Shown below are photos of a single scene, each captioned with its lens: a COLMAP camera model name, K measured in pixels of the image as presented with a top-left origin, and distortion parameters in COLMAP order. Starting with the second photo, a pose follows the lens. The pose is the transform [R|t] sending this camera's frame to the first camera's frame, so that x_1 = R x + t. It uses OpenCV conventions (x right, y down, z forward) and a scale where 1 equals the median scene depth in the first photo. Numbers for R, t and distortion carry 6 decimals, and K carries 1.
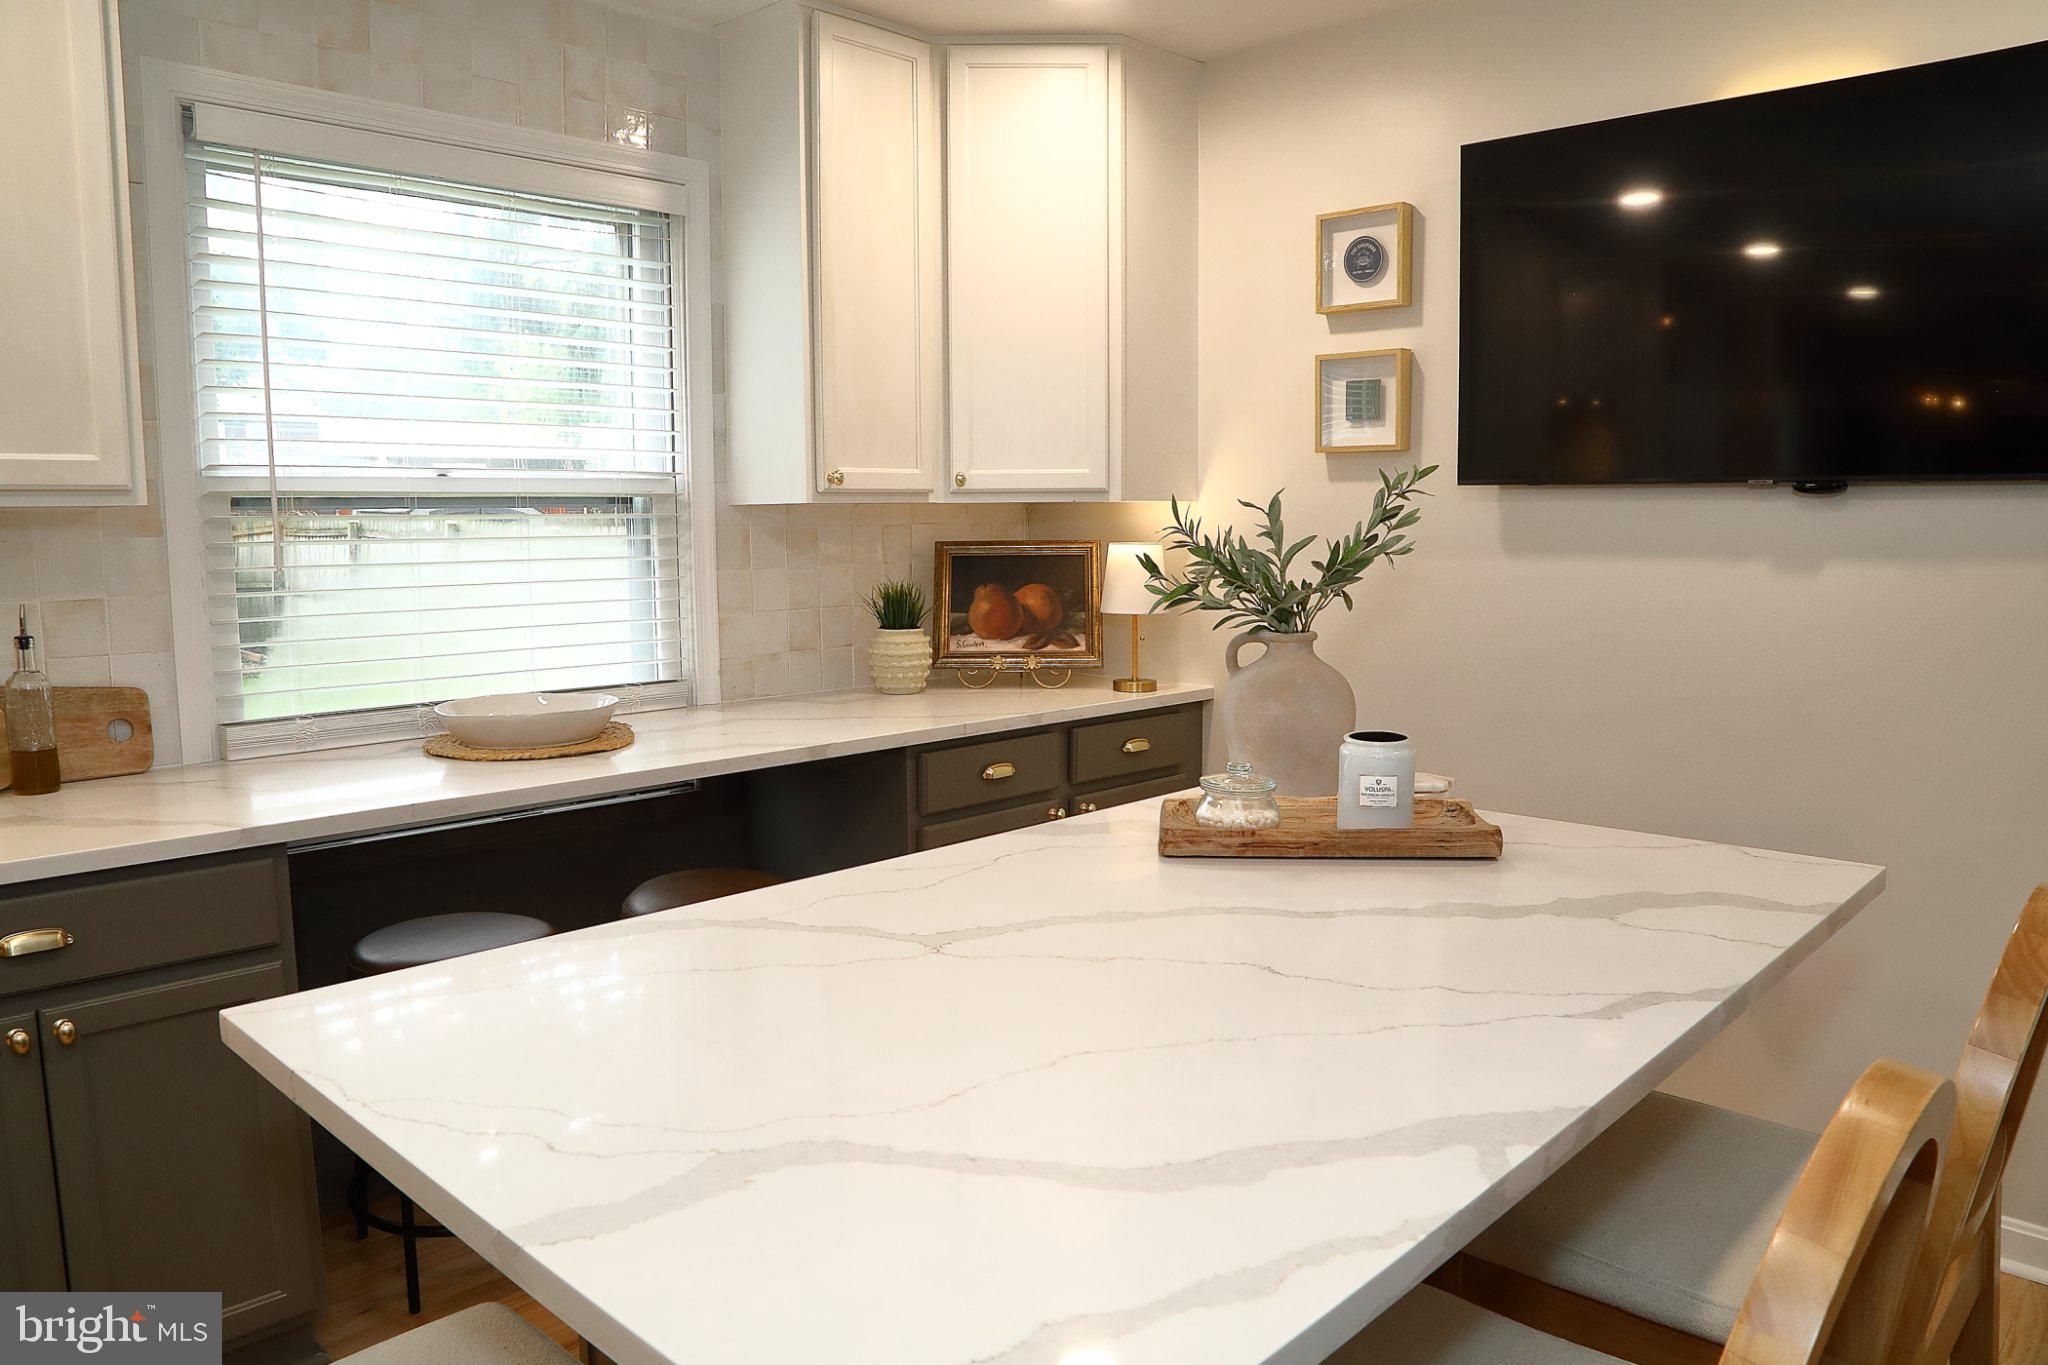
lens RADIAL K [[1403.9, 0, 1039.2], [0, 1403.9, 673.6], [0, 0, 1]] dist [-0.109543, 0.058319]
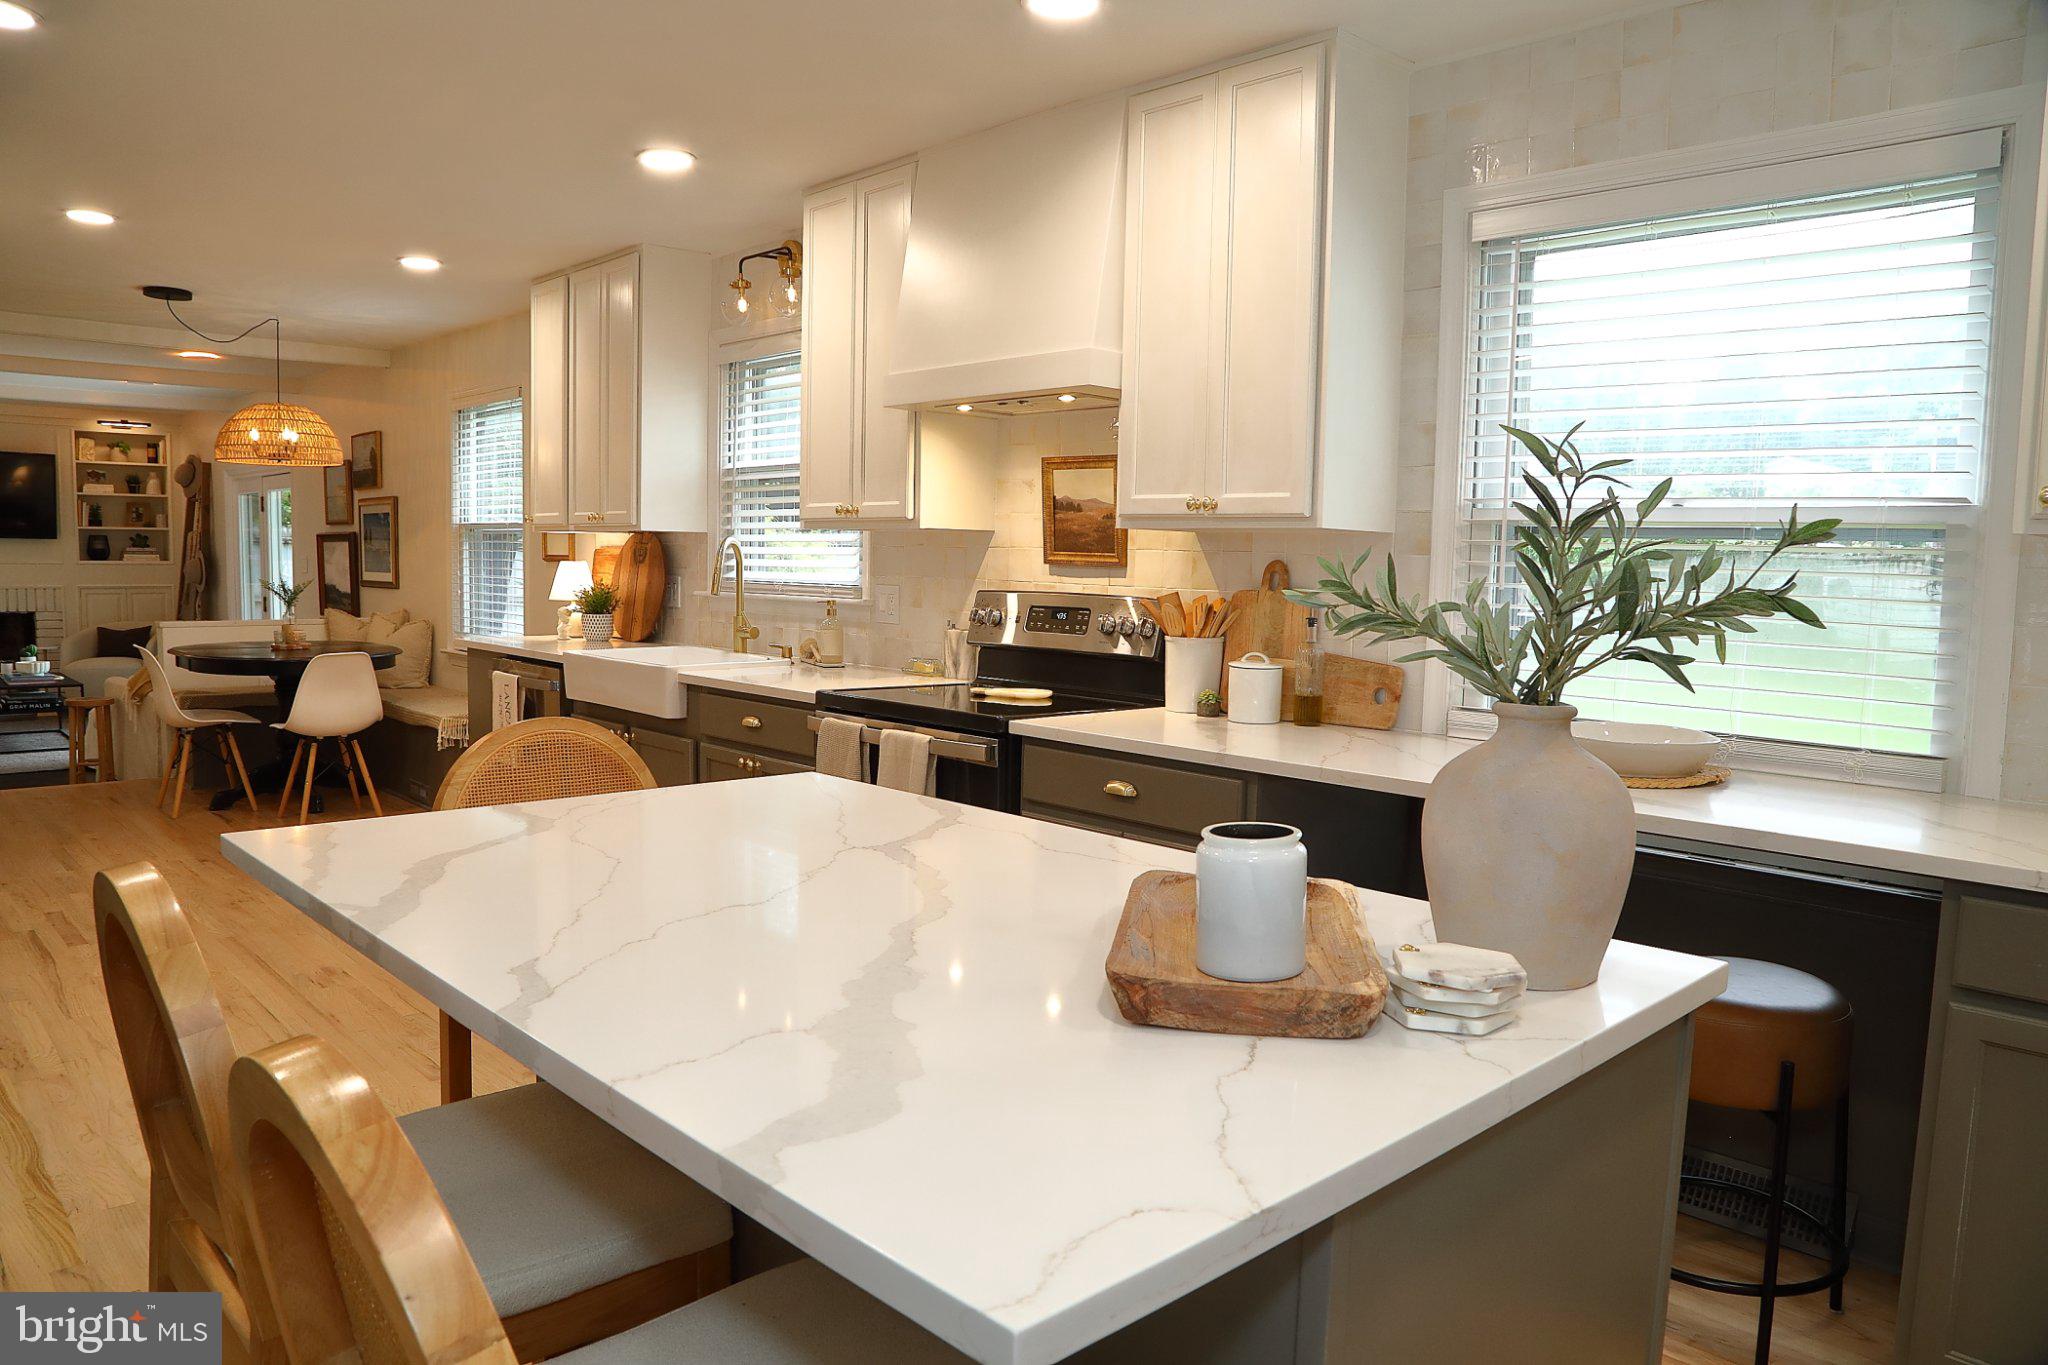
lens RADIAL K [[1403.9, 0, 1030.9], [0, 1403.9, 684.0], [0, 0, 1]] dist [-0.109543, 0.058319]
pose [[-0.061657, 0.098615, -0.993214, 0.529780], [-0.126275, 0.986340, 0.105771, -0.052965], [0.990077, 0.131940, -0.048363, 0.515729]]
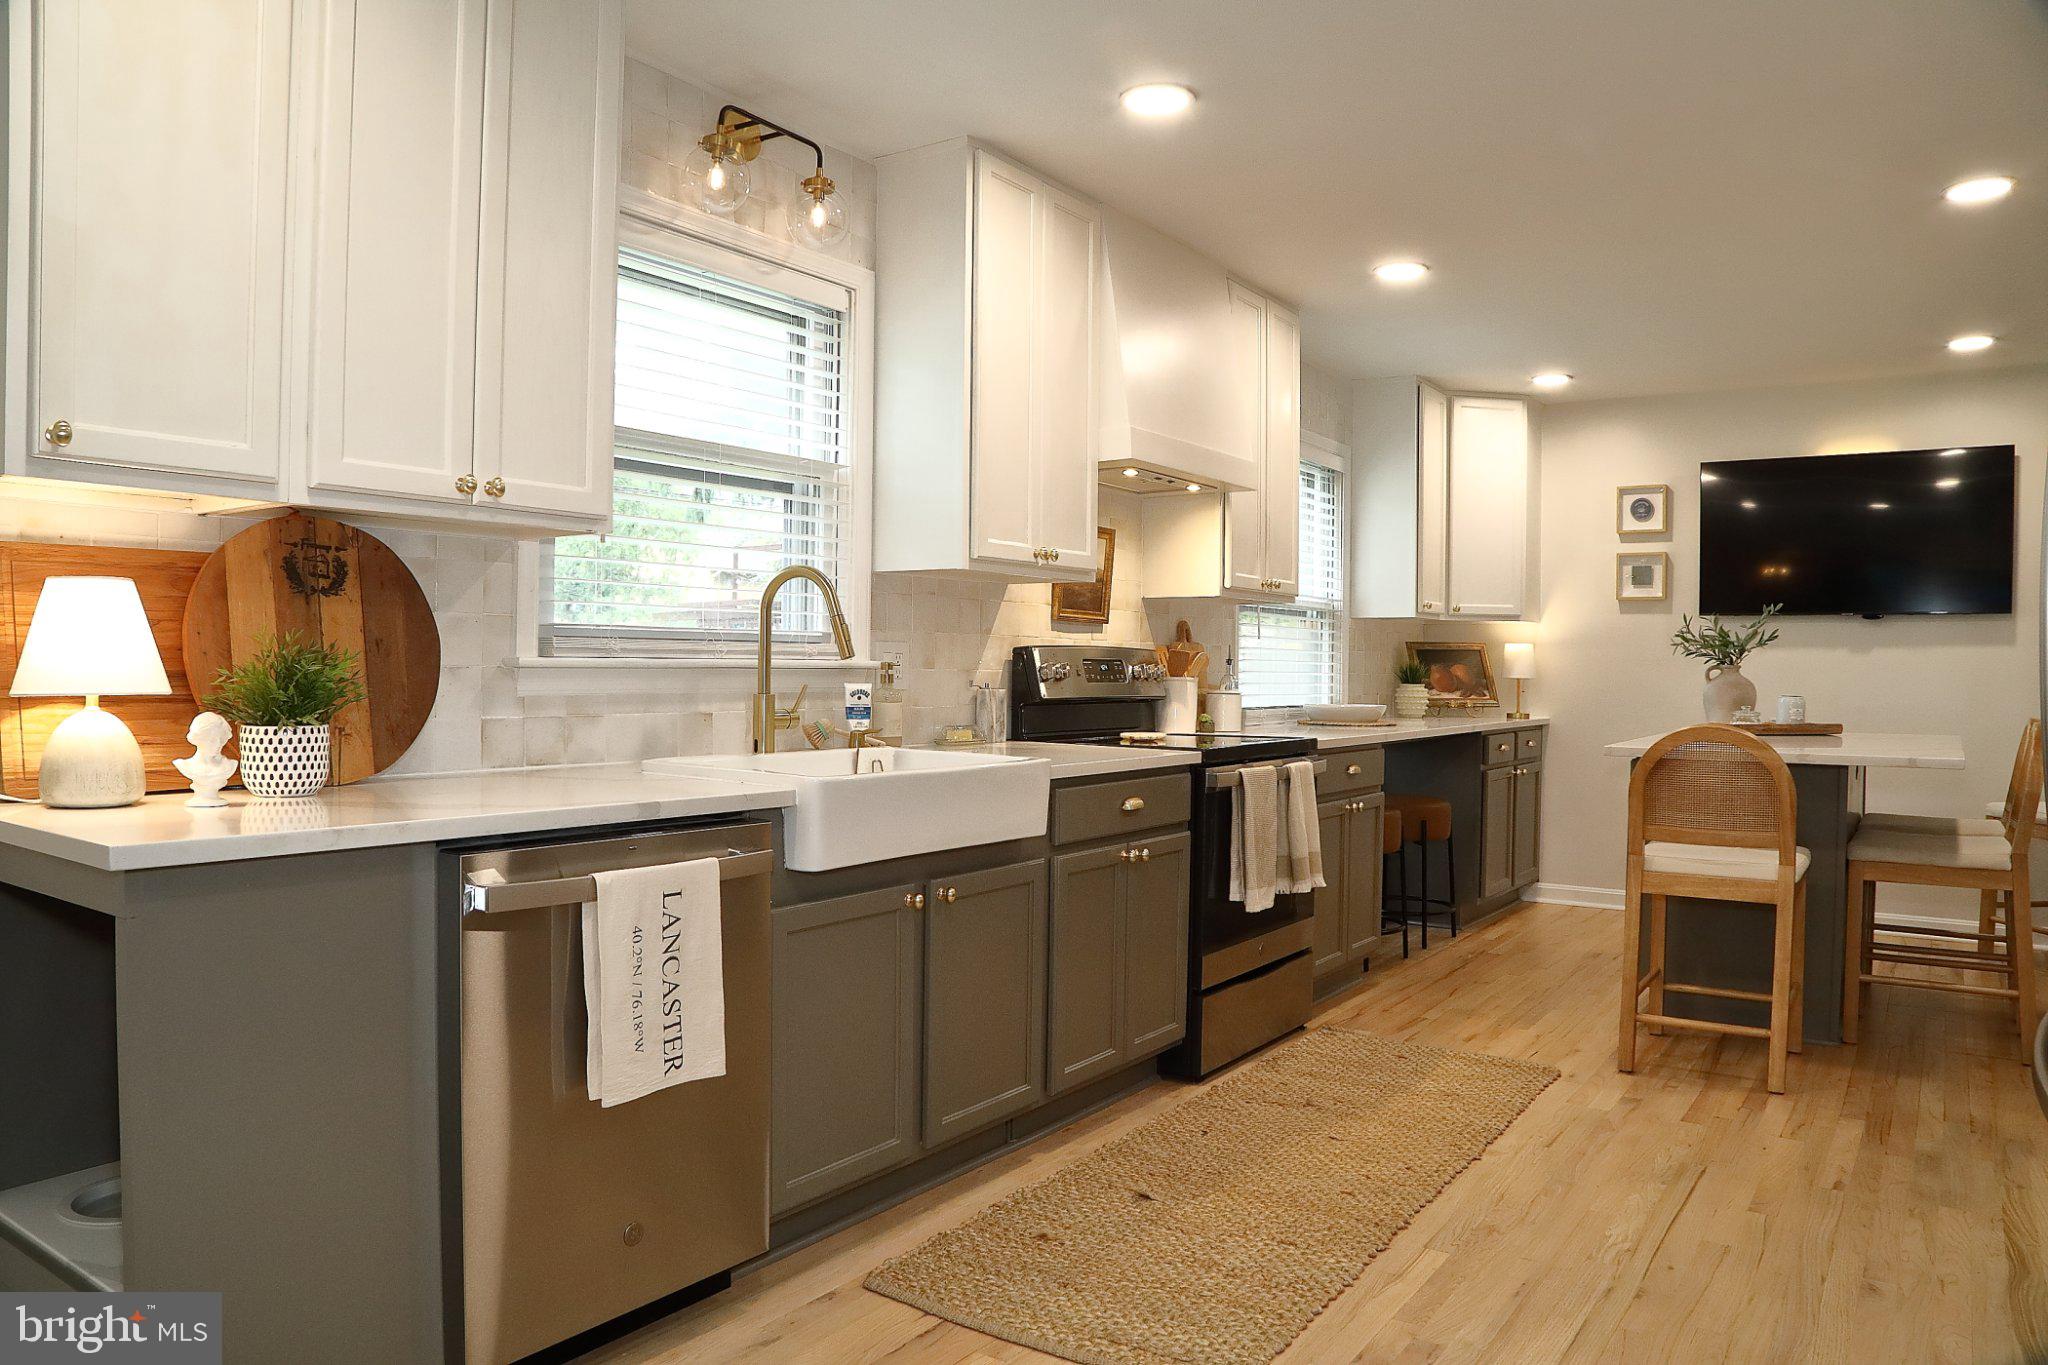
lens RADIAL K [[1403.9, 0, 1023.8], [0, 1403.9, 680.4], [0, 0, 1]] dist [-0.109543, 0.058319]
pose [[0.987680, 0.015085, 0.155756, -1.007274], [0.000530, 0.995014, -0.099729, 0.166993], [-0.156484, 0.098583, 0.982748, -0.875527]]
